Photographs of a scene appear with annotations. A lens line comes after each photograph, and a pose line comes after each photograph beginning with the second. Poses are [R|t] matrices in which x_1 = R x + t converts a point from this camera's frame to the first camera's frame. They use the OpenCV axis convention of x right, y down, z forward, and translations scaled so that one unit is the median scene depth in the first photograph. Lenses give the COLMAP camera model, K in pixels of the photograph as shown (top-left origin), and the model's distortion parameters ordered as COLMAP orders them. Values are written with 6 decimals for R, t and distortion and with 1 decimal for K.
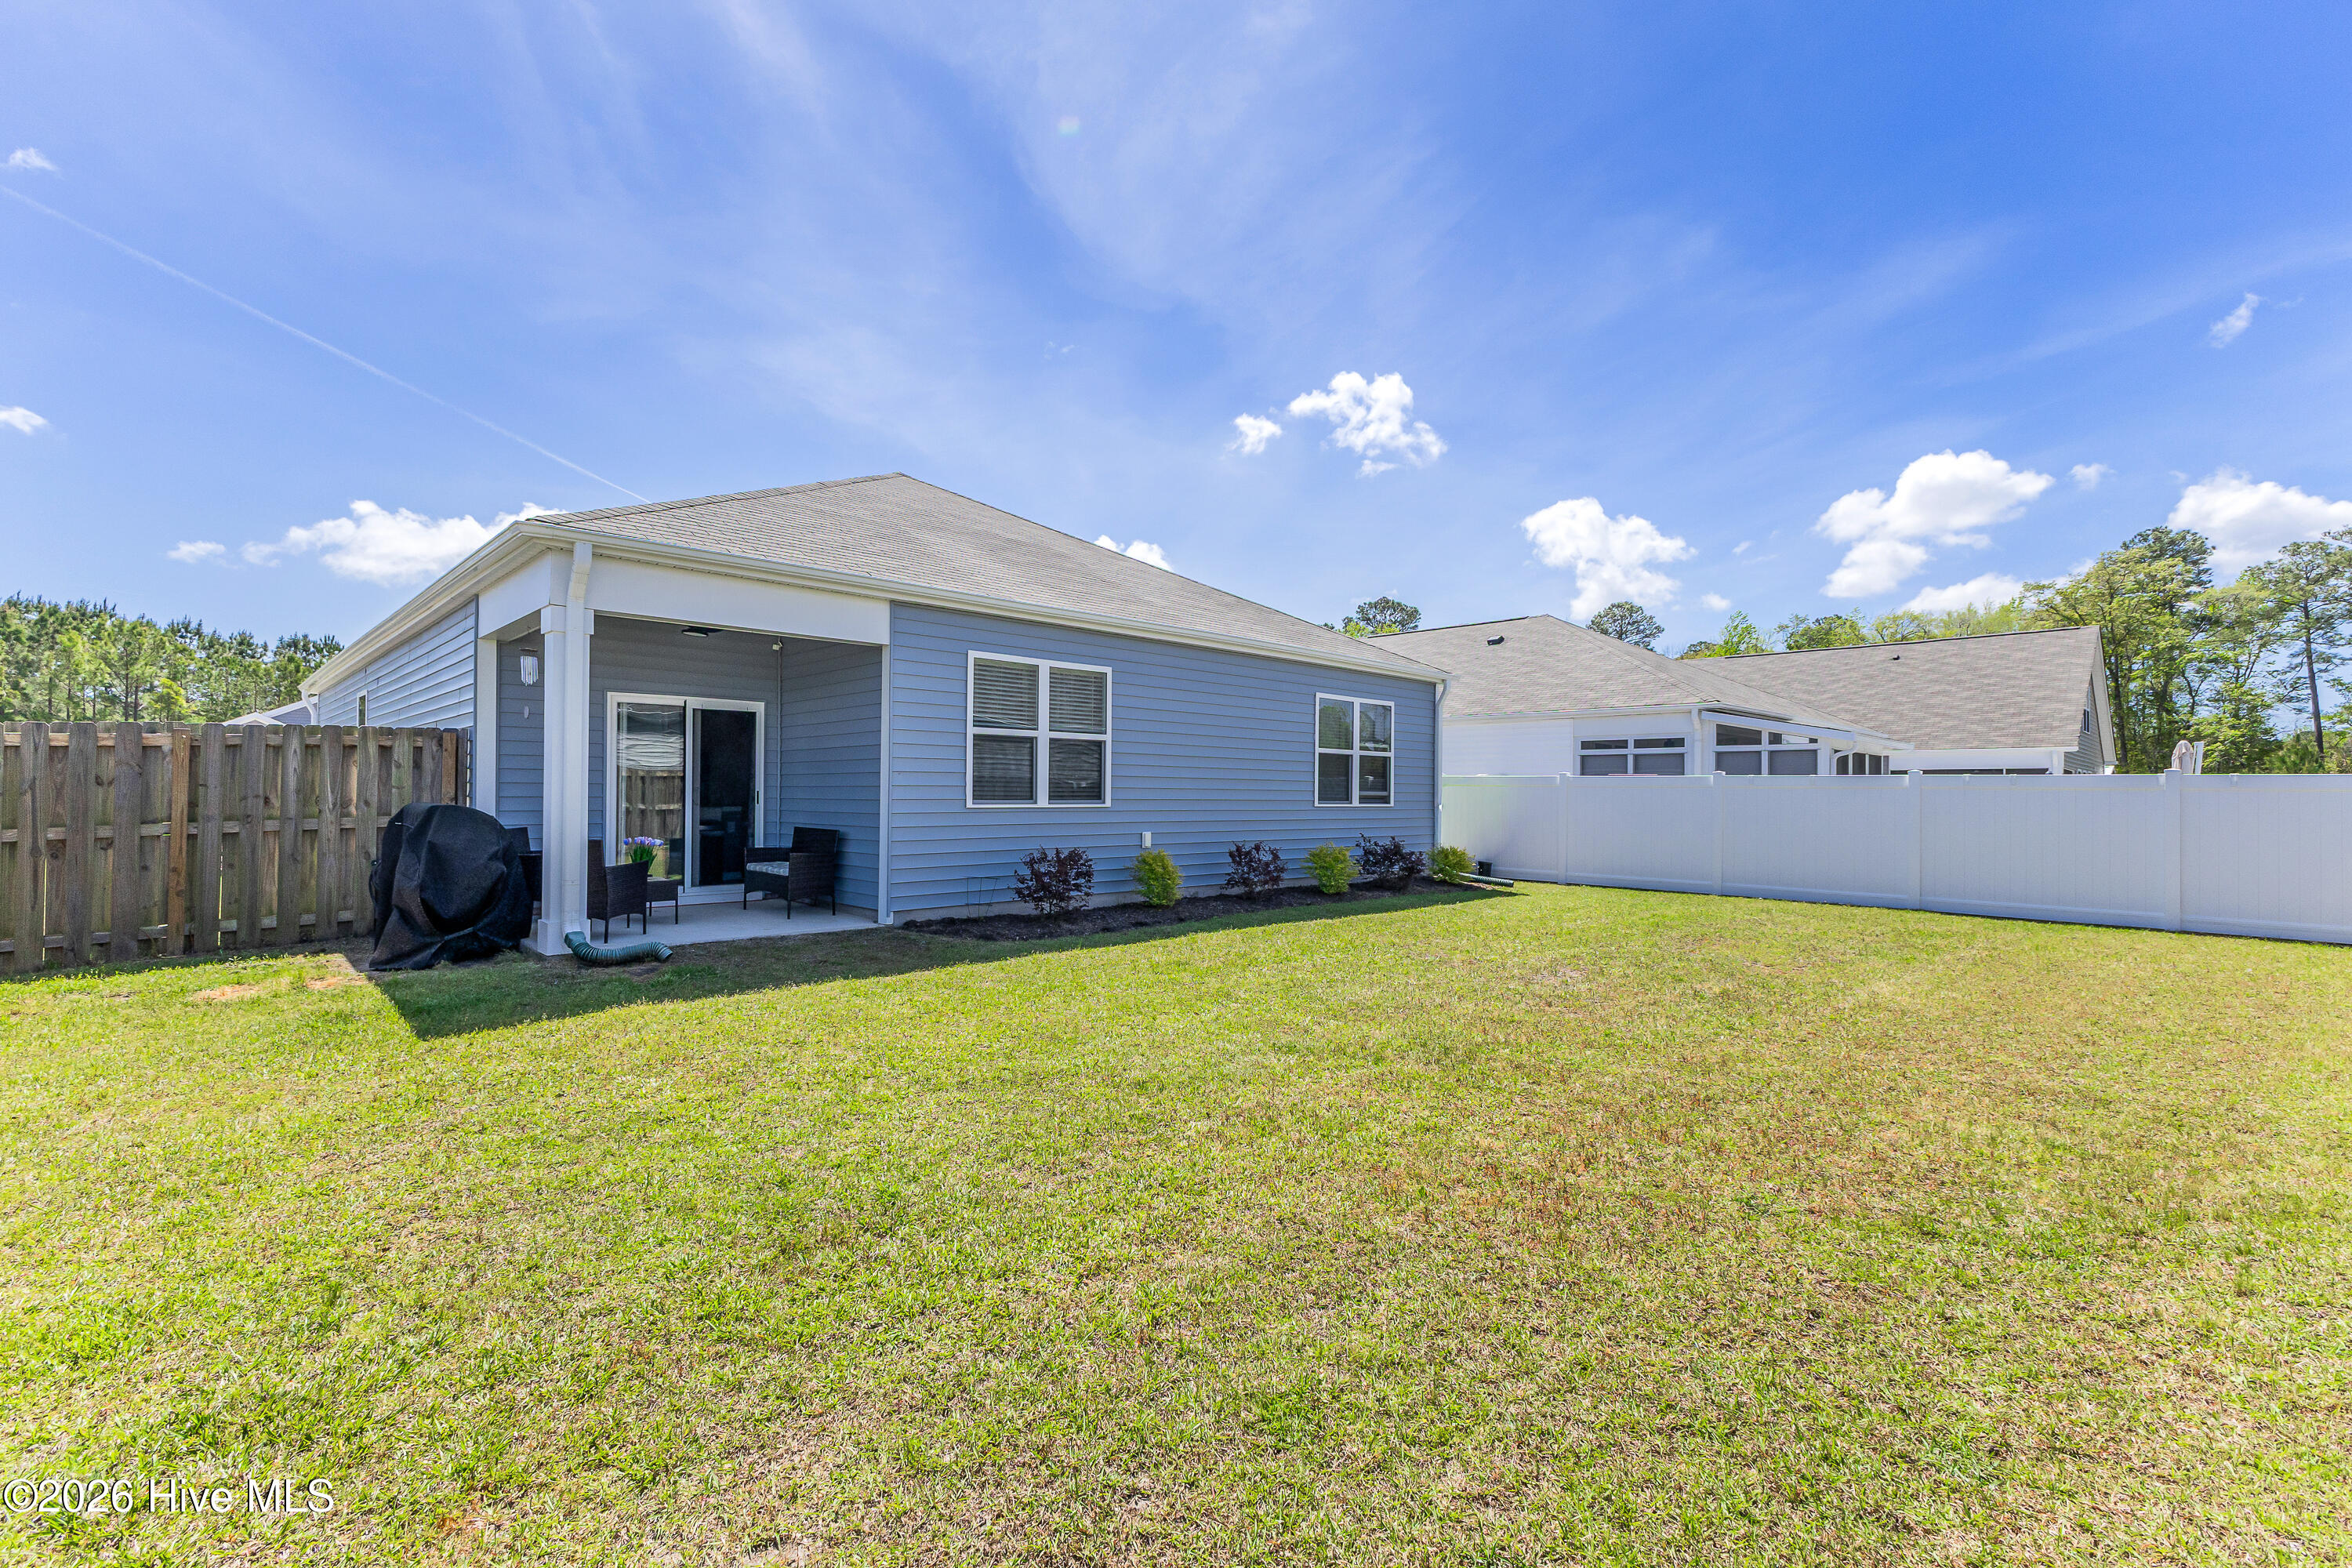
lens RADIAL K [[1027.8, 0, 1195.9], [0, 1027.8, 784.4], [0, 0, 1]] dist [-0.005717, -0.000455]
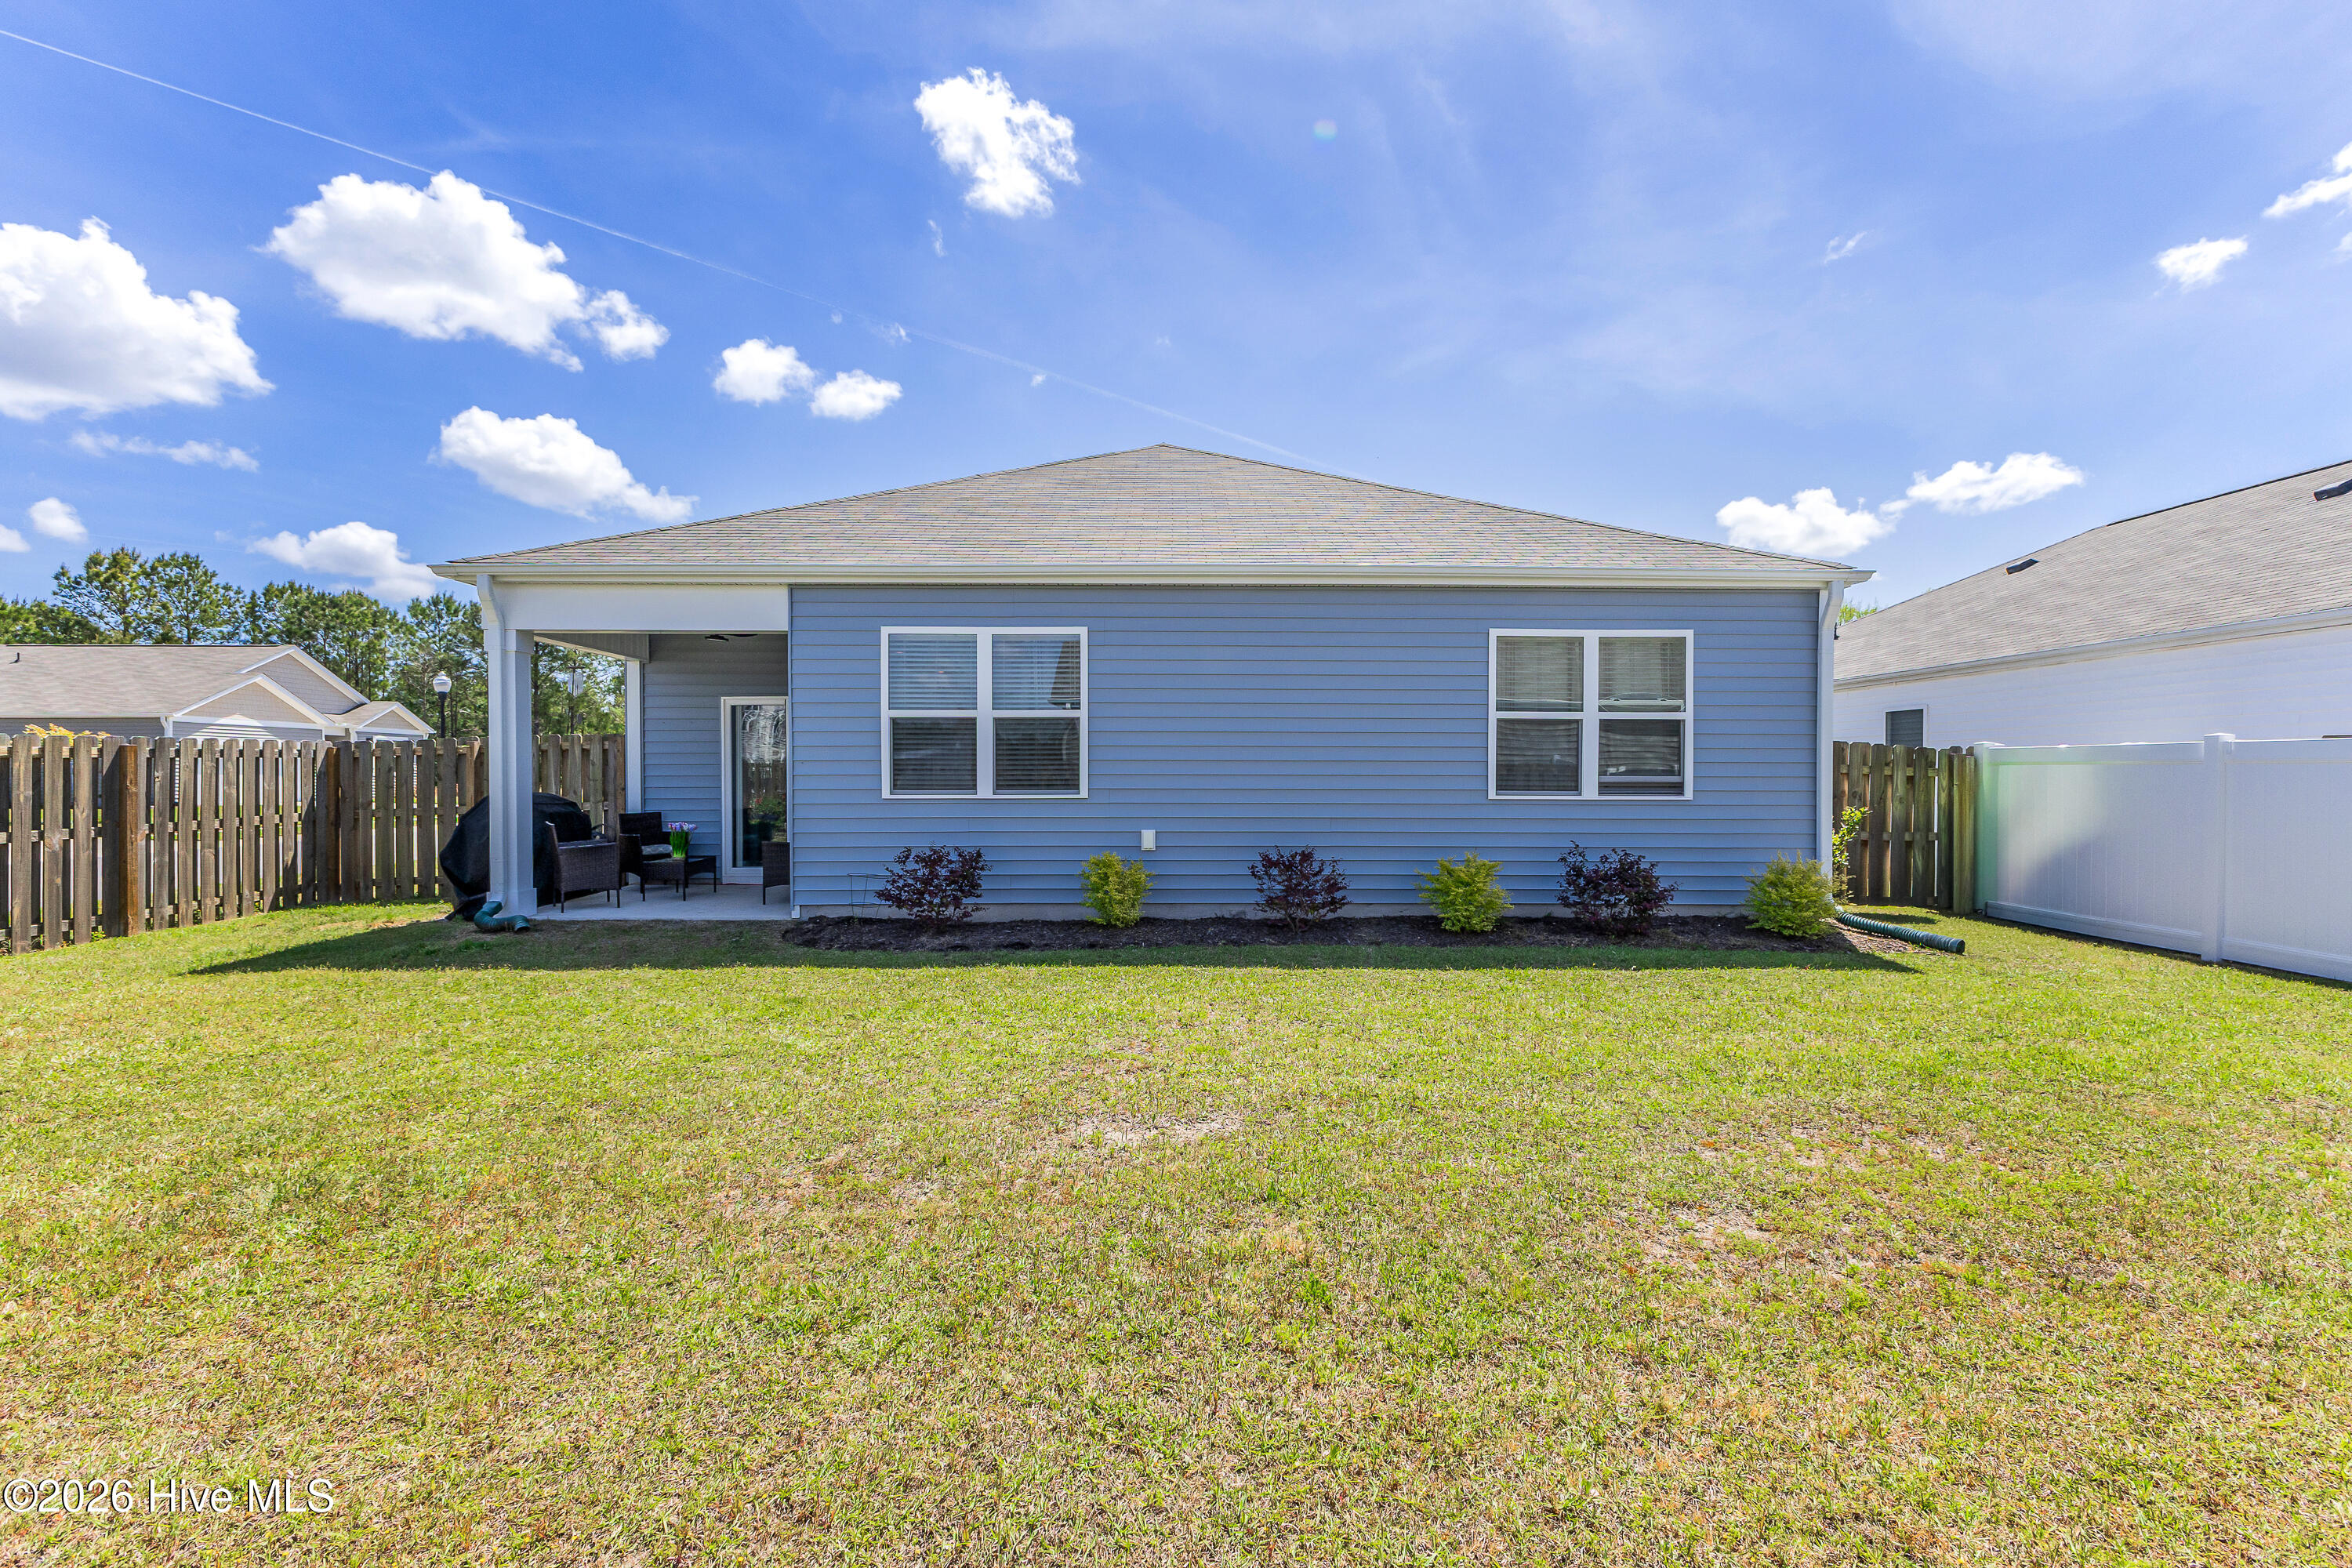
lens RADIAL K [[1027.8, 0, 1178.5], [0, 1027.8, 792.9], [0, 0, 1]] dist [-0.005717, -0.000455]
pose [[0.719240, -0.005748, -0.694738, 0.538501], [0.011173, 0.999932, 0.003294, 0.015988], [0.694672, -0.010132, 0.719256, 0.465459]]
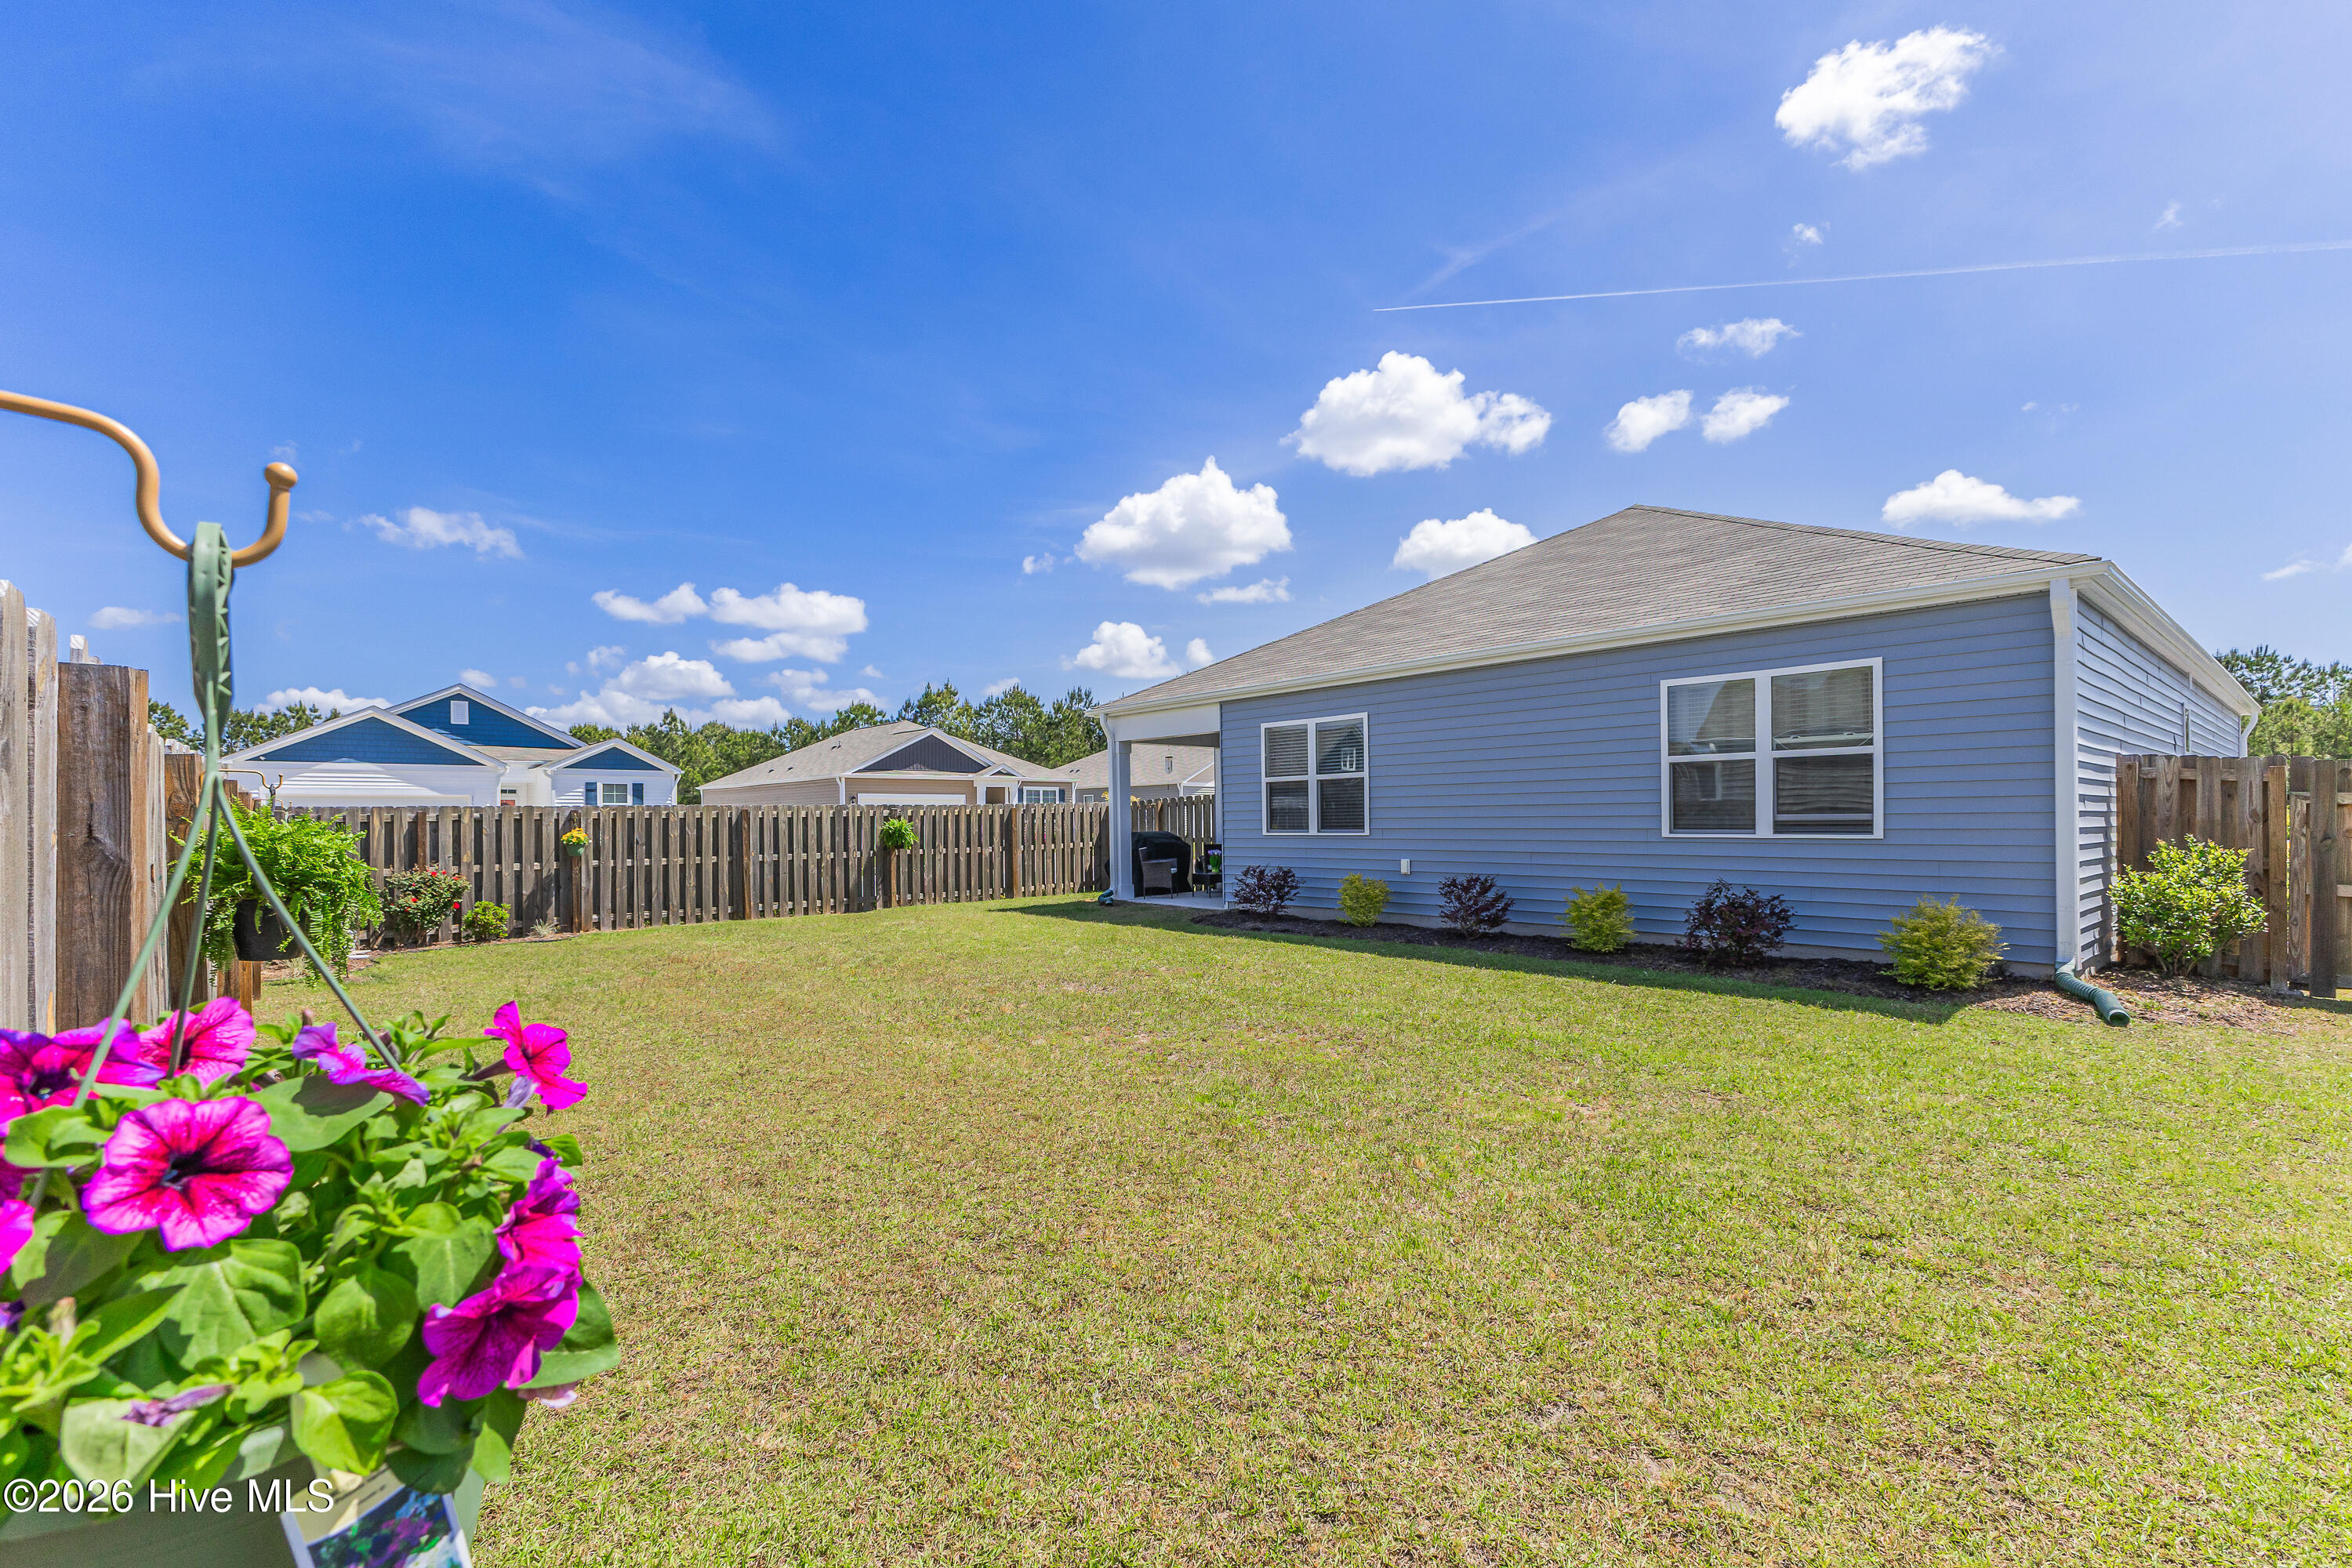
lens RADIAL K [[1027.8, 0, 1208.2], [0, 1027.8, 817.8], [0, 0, 1]] dist [-0.005717, -0.000455]
pose [[-0.044226, -0.020315, -0.998815, 1.061253], [0.008588, 0.999749, -0.020714, 0.024865], [0.998985, -0.009494, -0.044040, 0.877044]]
